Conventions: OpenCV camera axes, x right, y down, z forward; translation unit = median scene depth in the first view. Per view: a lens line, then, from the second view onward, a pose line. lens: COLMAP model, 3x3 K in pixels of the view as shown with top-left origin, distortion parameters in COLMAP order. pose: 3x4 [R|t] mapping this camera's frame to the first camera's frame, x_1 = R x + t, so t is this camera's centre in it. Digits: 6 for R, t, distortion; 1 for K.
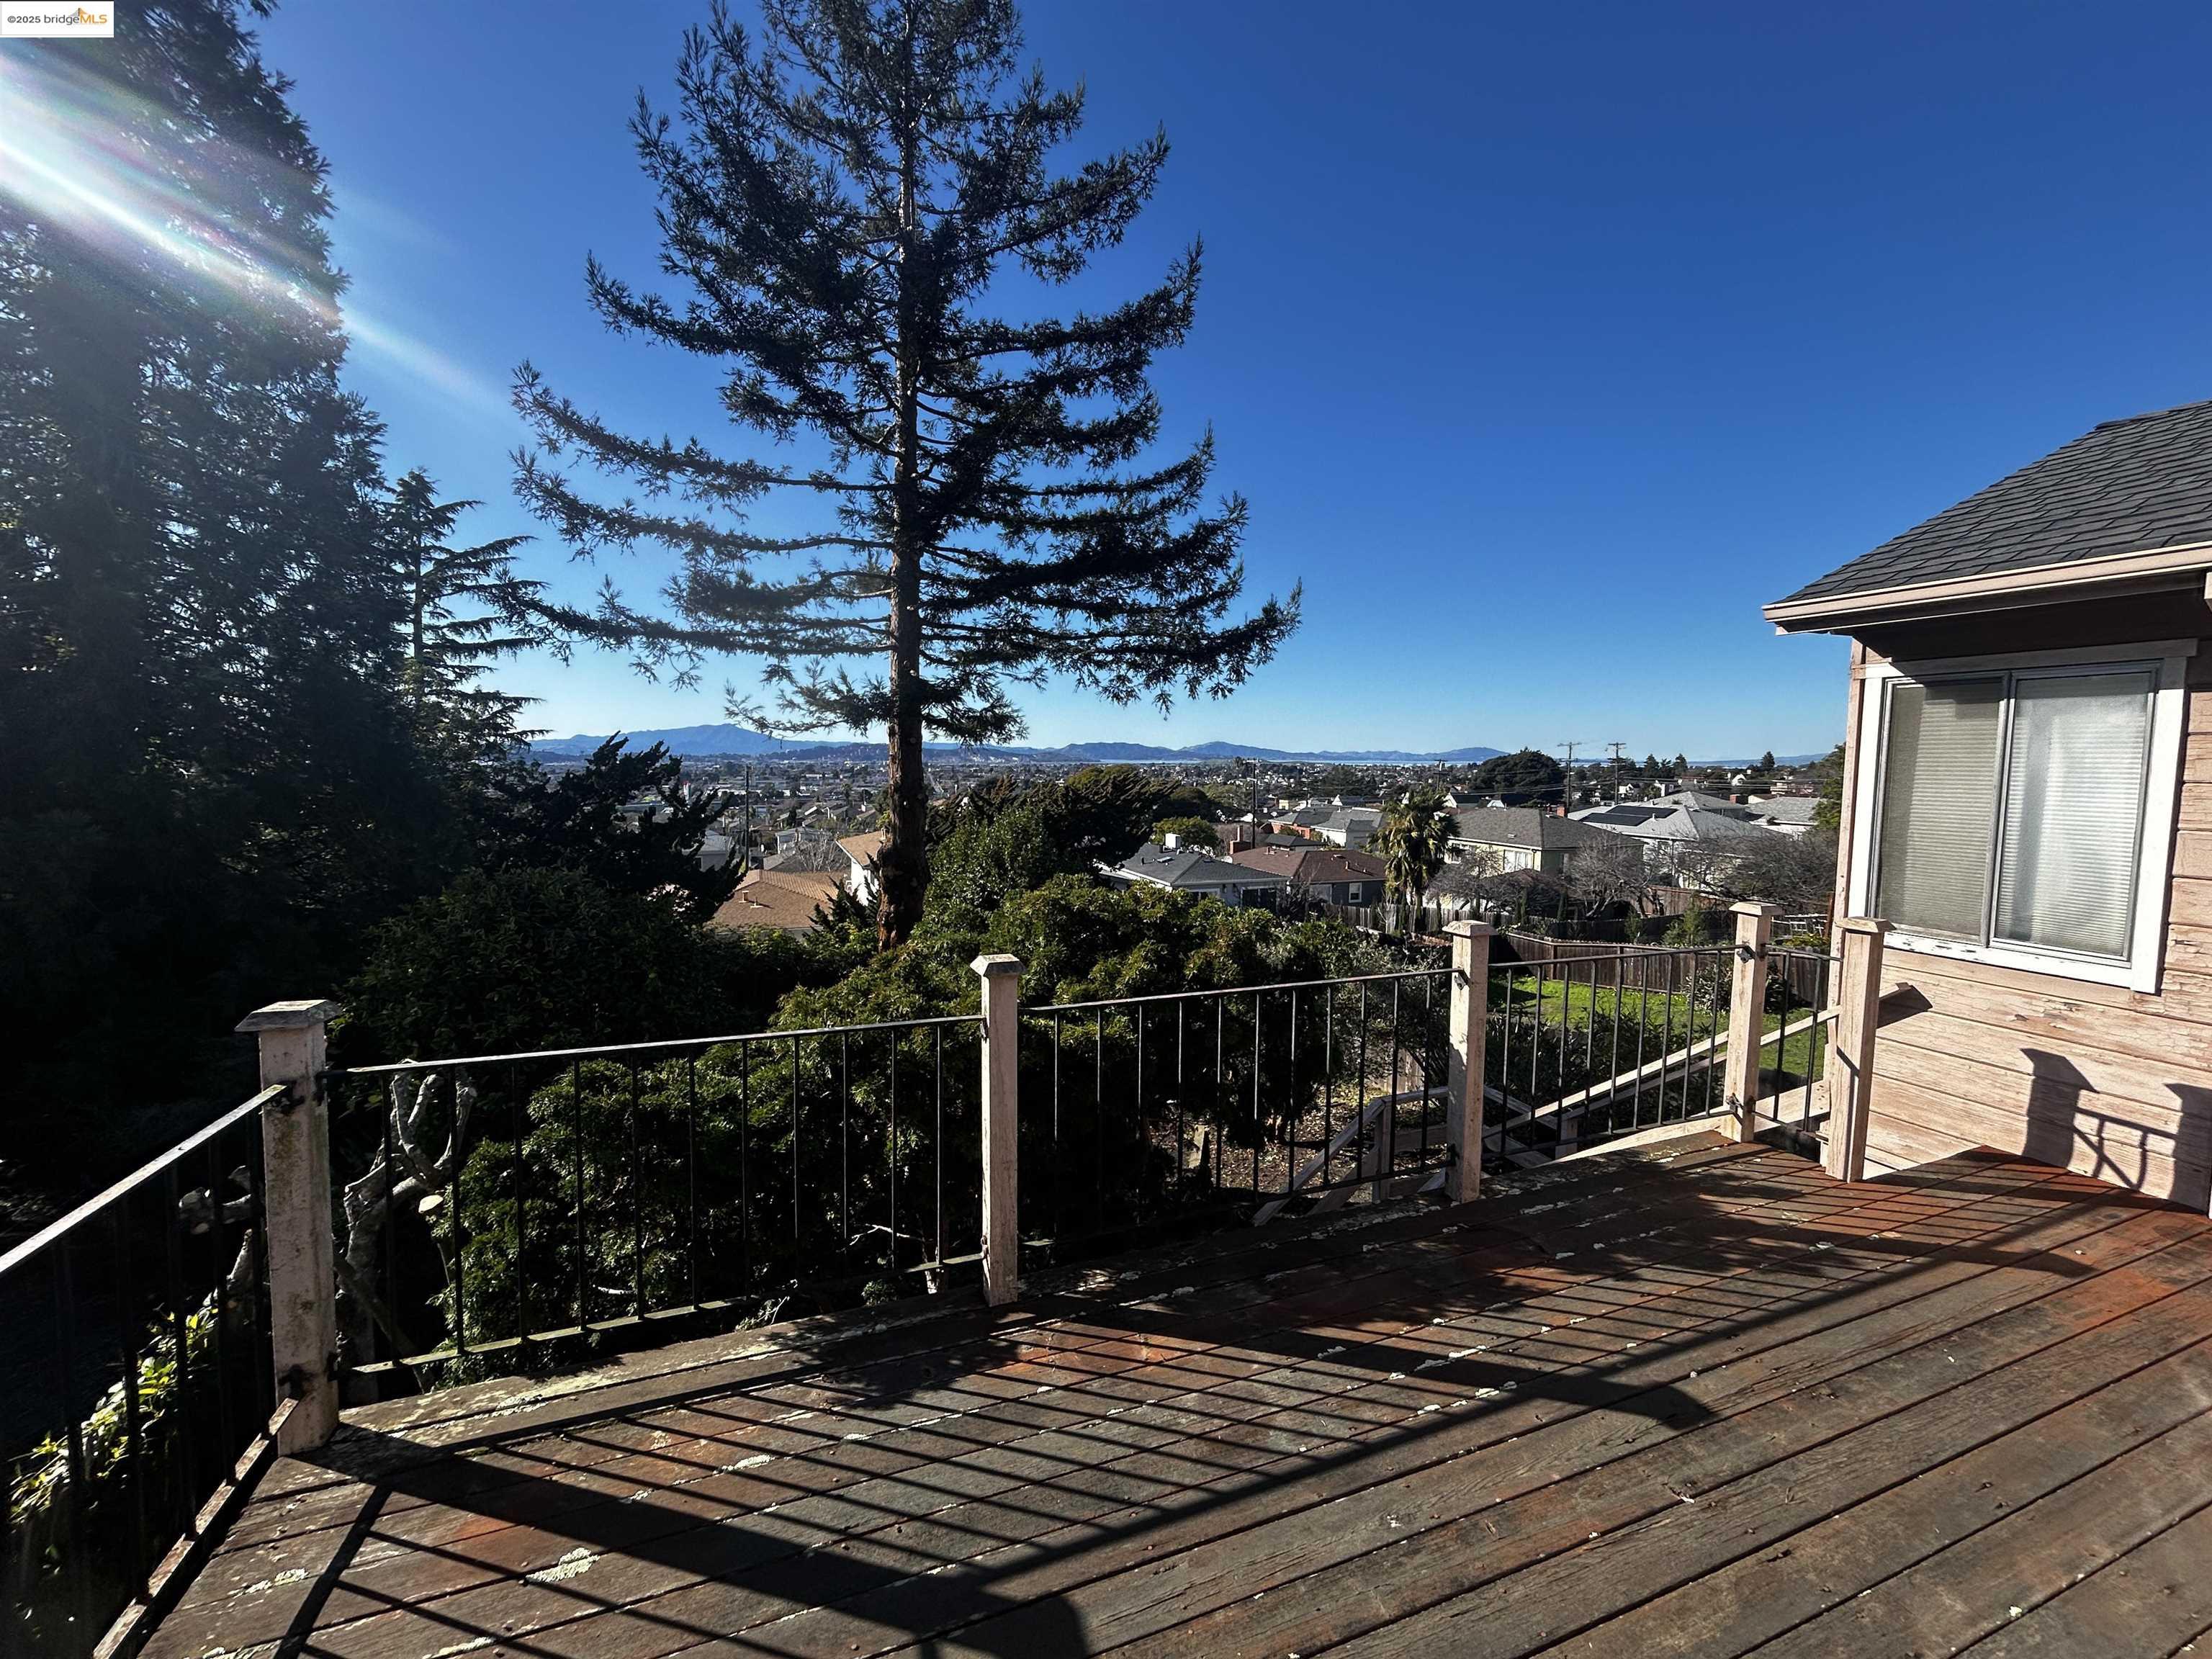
lens RADIAL K [[880.8, 0, 1098.6], [0, 880.8, 830.1], [0, 0, 1]] dist [-0.000143, 0.000076]
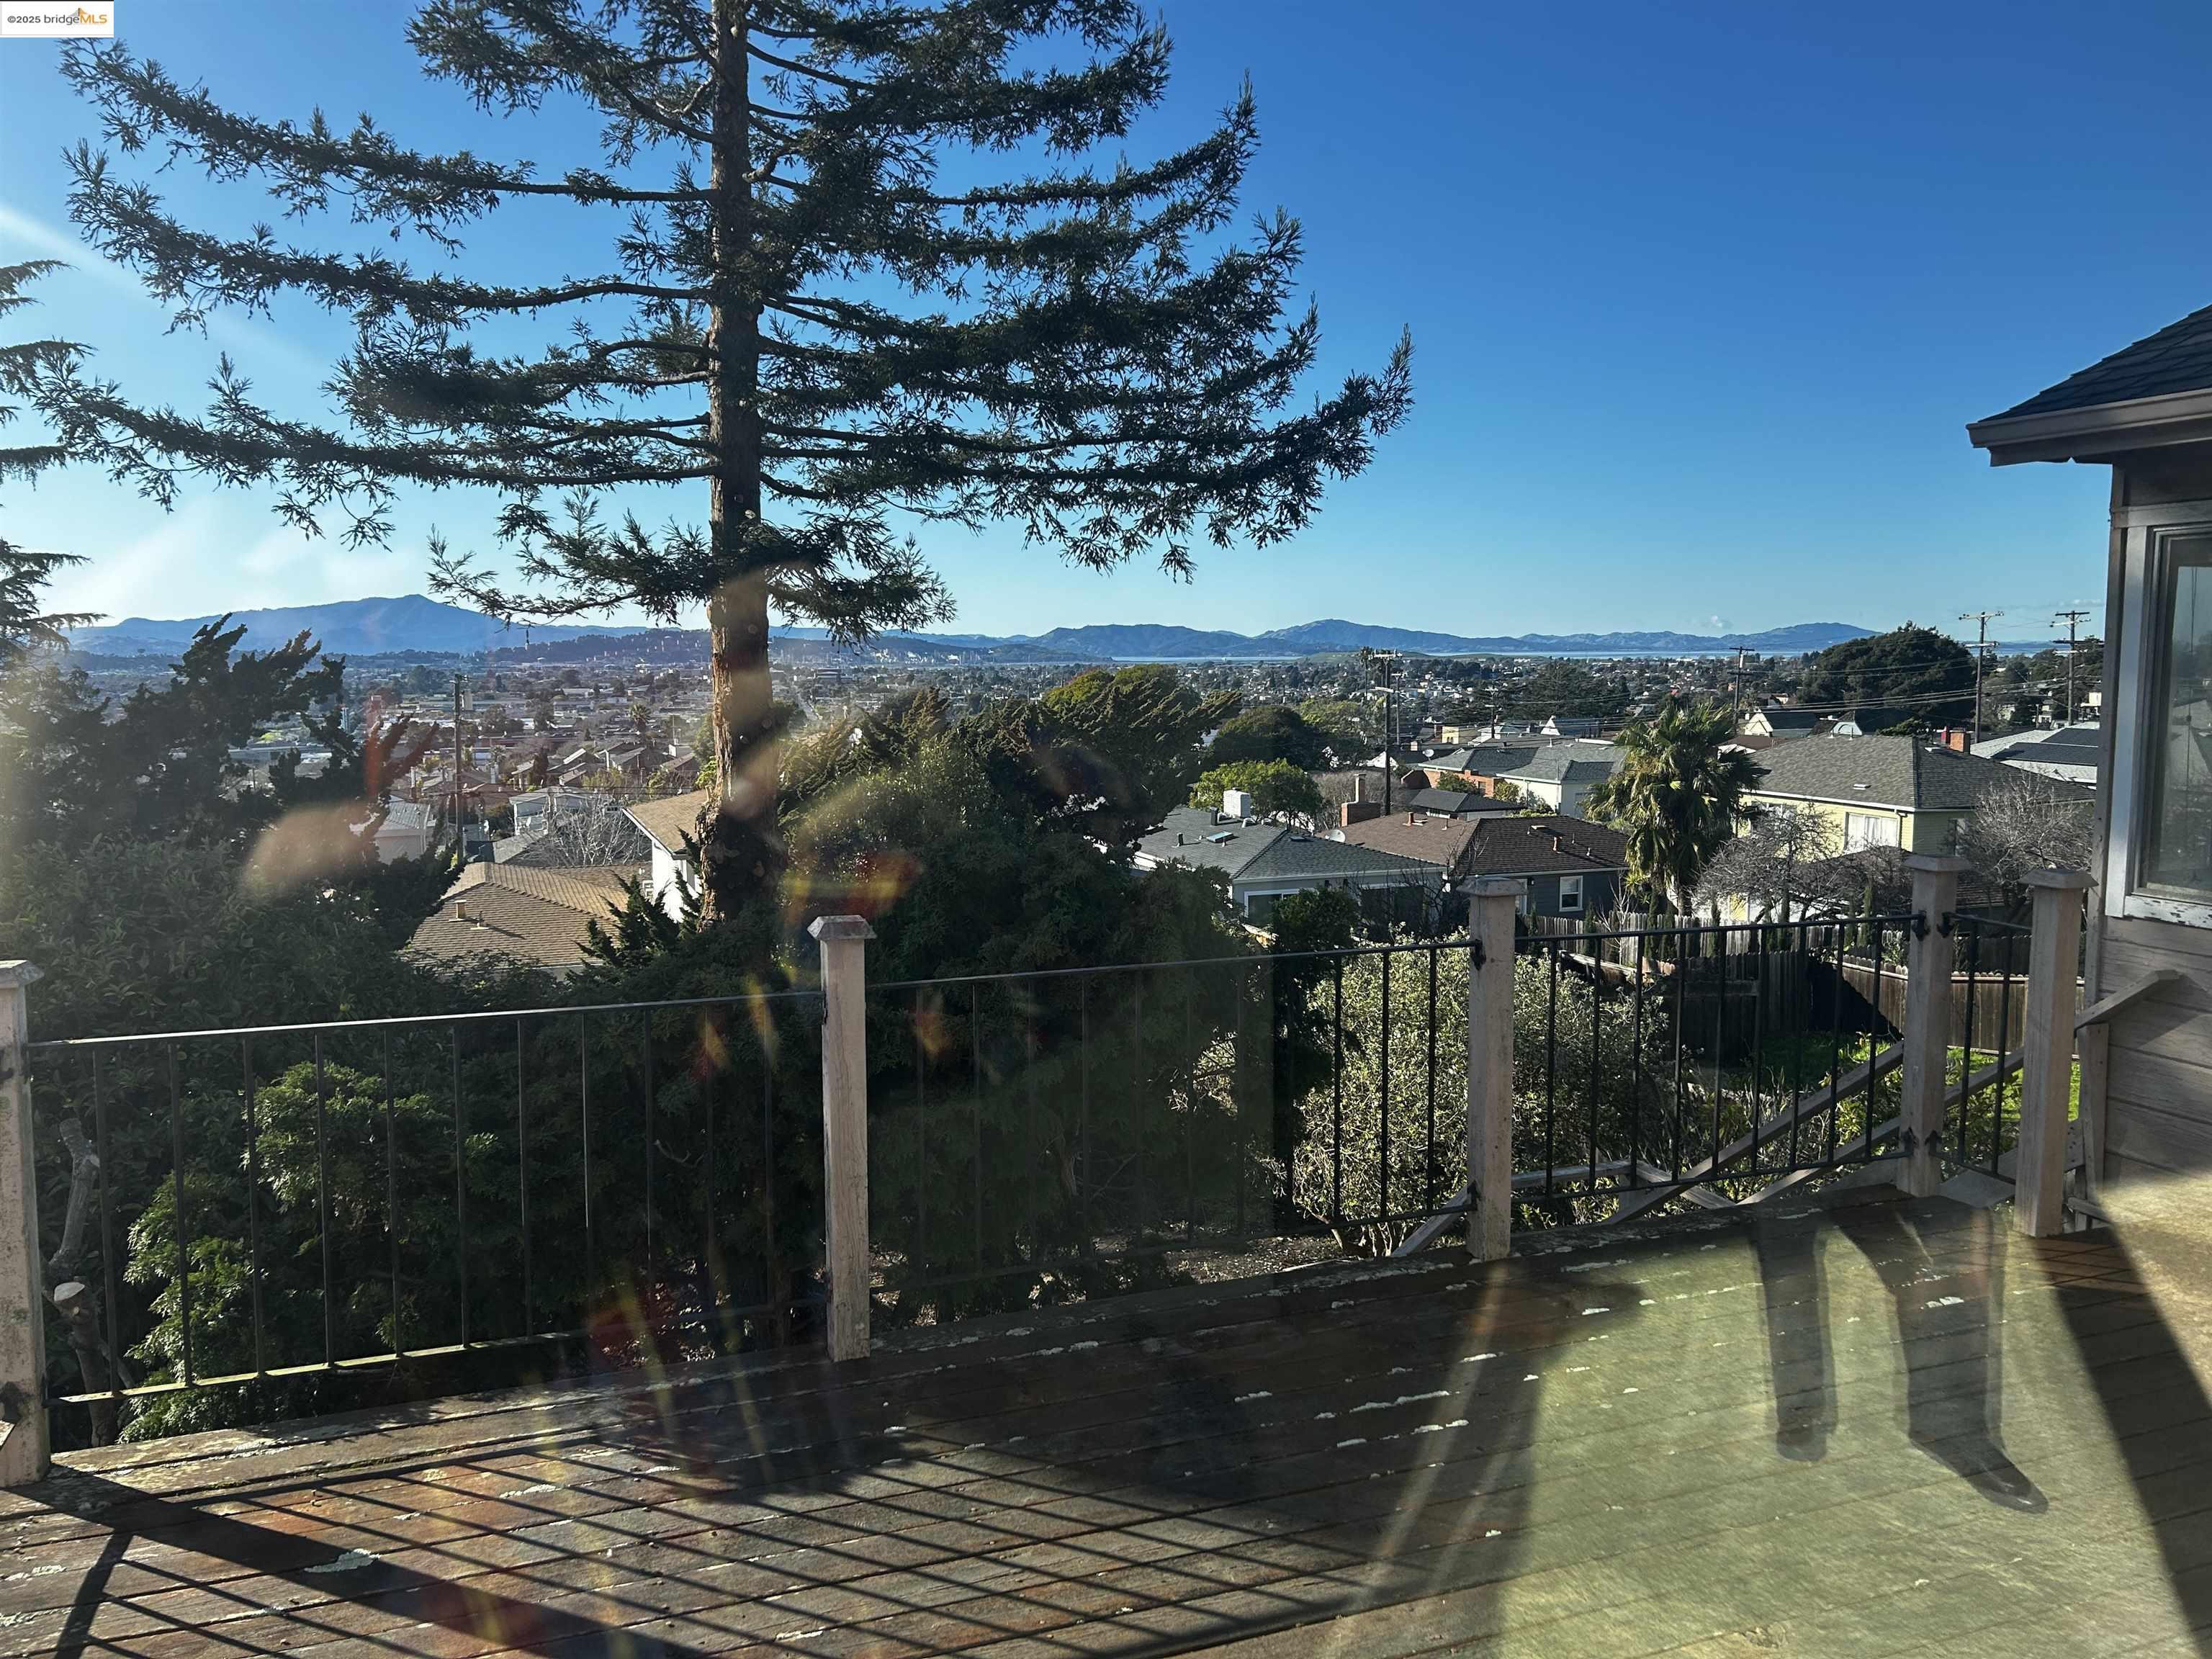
lens RADIAL K [[1636.1, 0, 1097.6], [0, 1636.1, 826.9], [0, 0, 1]] dist [0.061717, -0.075139]
pose [[0.999905, -0.010658, -0.008747, 0.027726], [0.010867, 0.999649, 0.024142, 0.006622], [0.008487, -0.024234, 0.999670, -0.098018]]
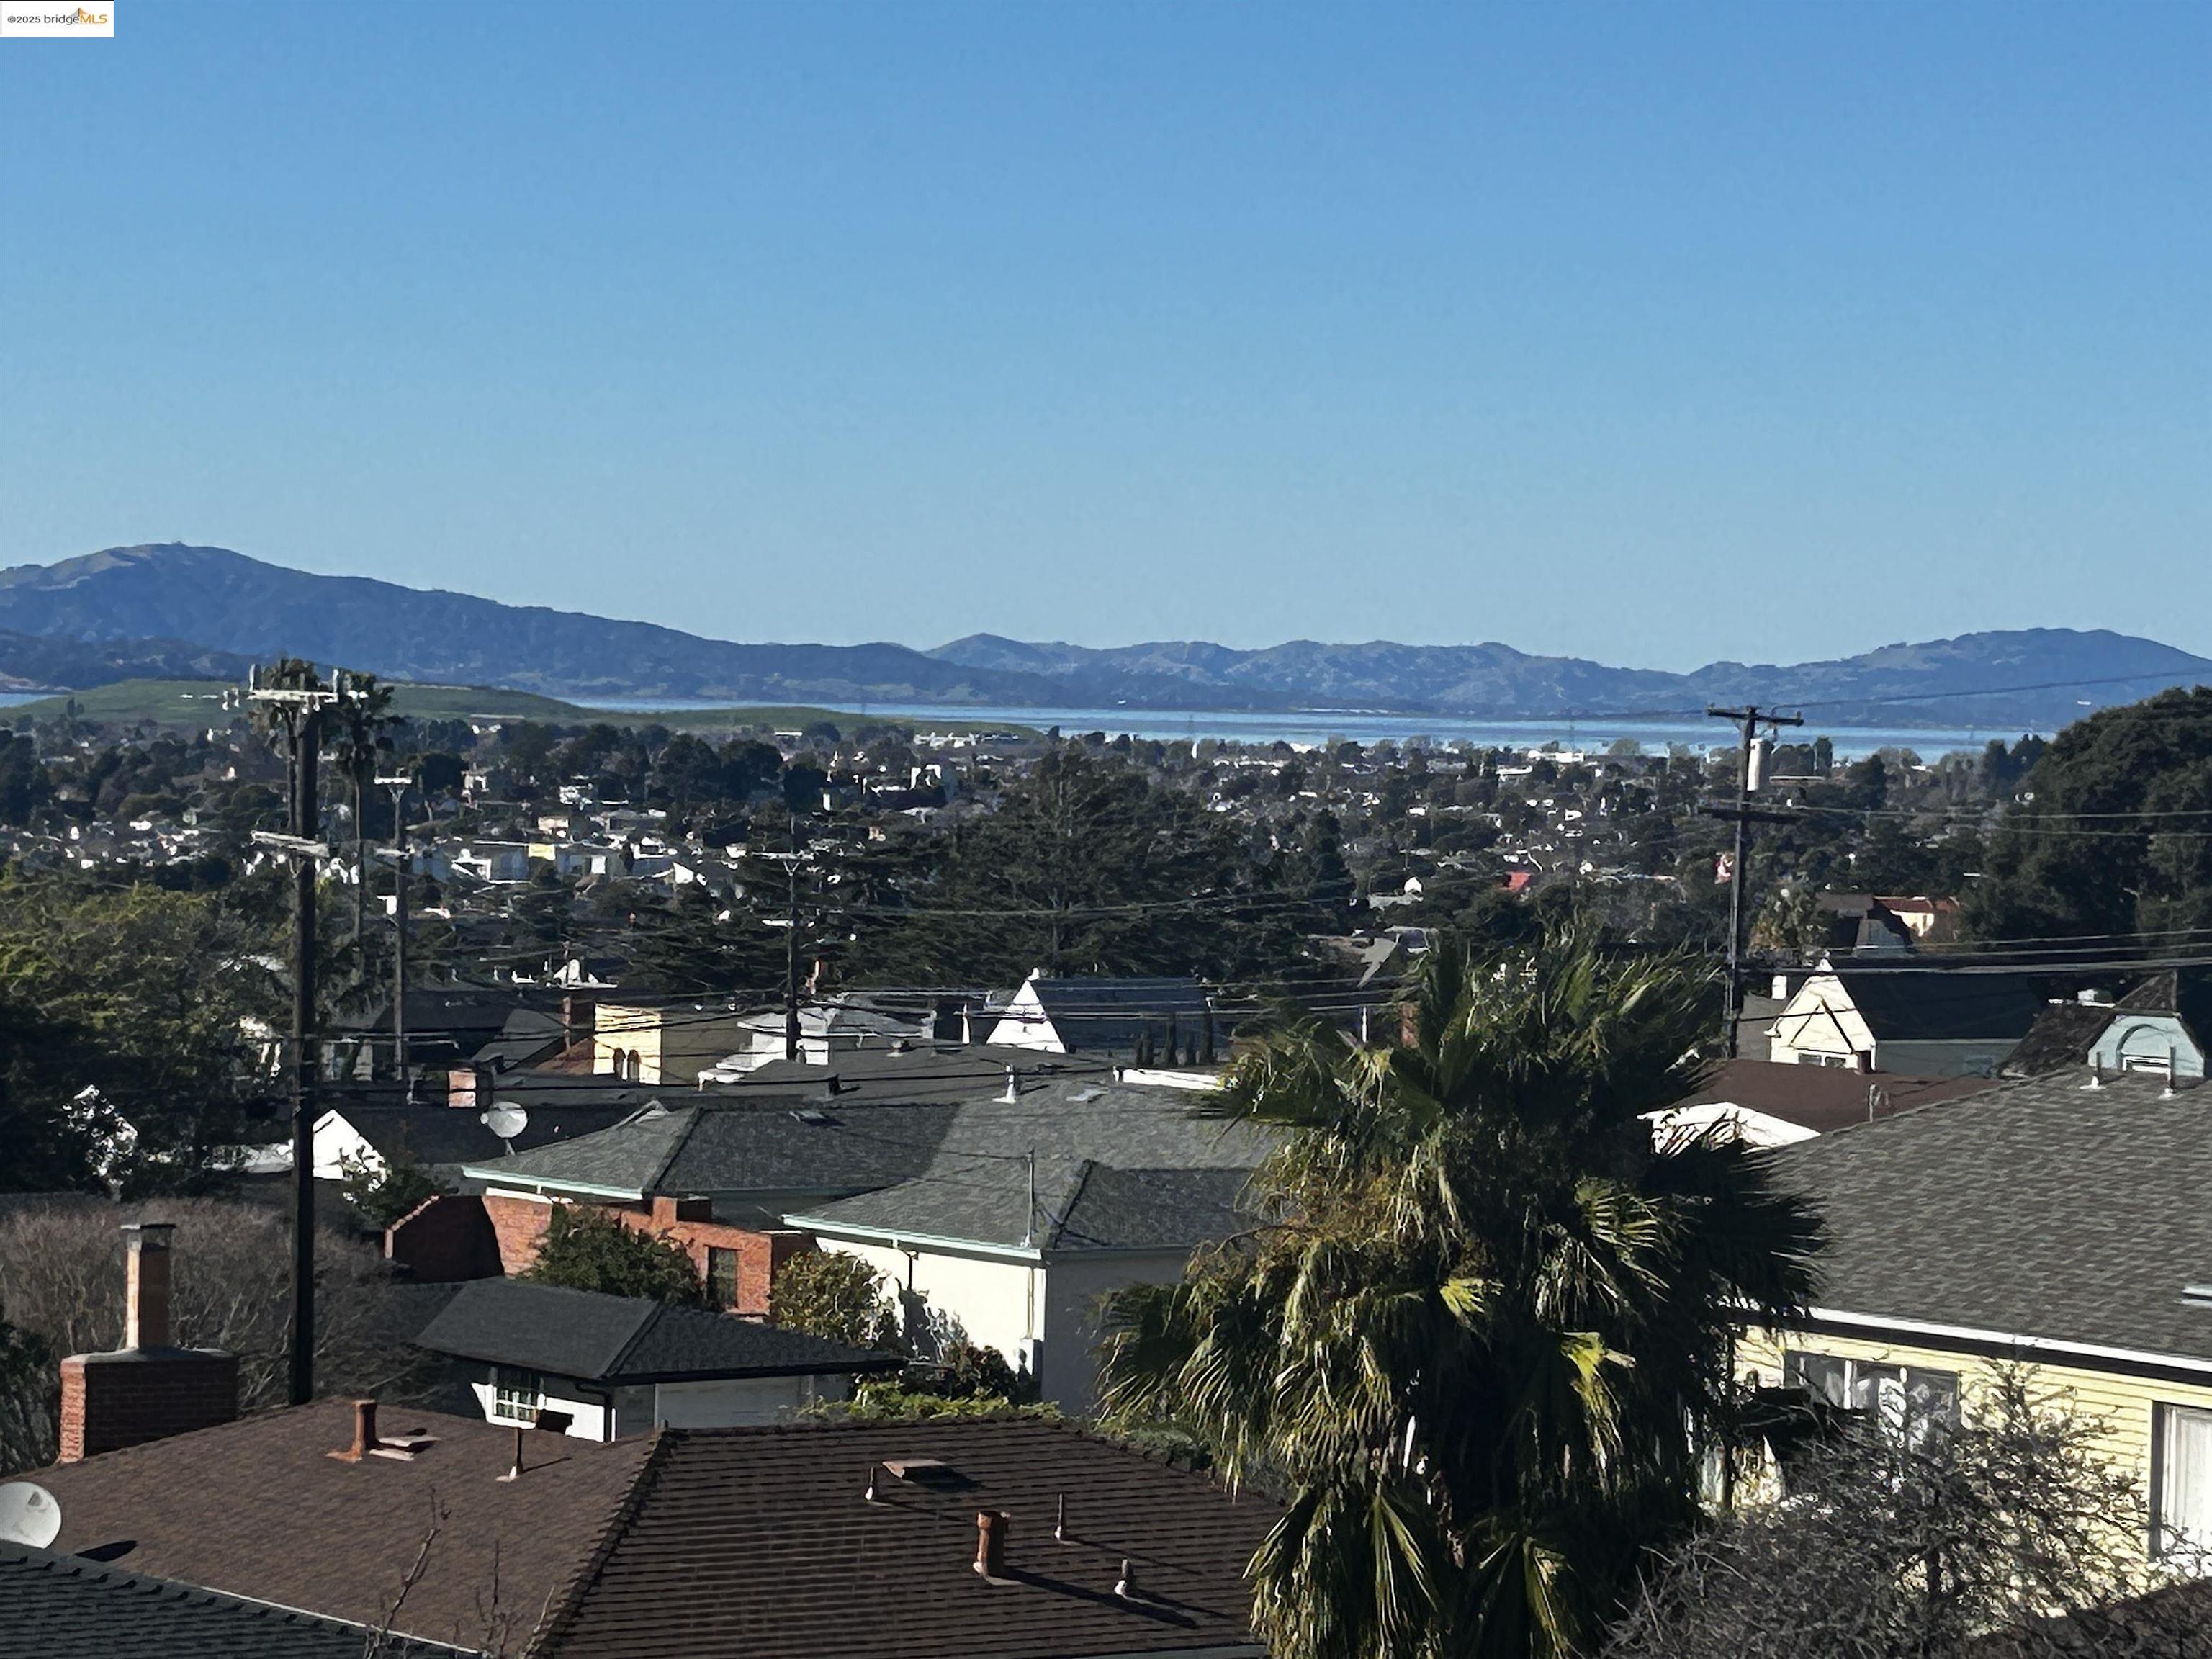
lens RADIAL K [[6812.1, 0, 1106.0], [0, 6812.1, 829.5], [0, 0, 1]] dist [0.288402, 0.052294]
pose [[0.964625, 0.012048, 0.263351, 0.184453], [0.003505, 0.998281, -0.058507, -0.017155], [-0.263603, 0.057360, 0.962924, 0.261576]]
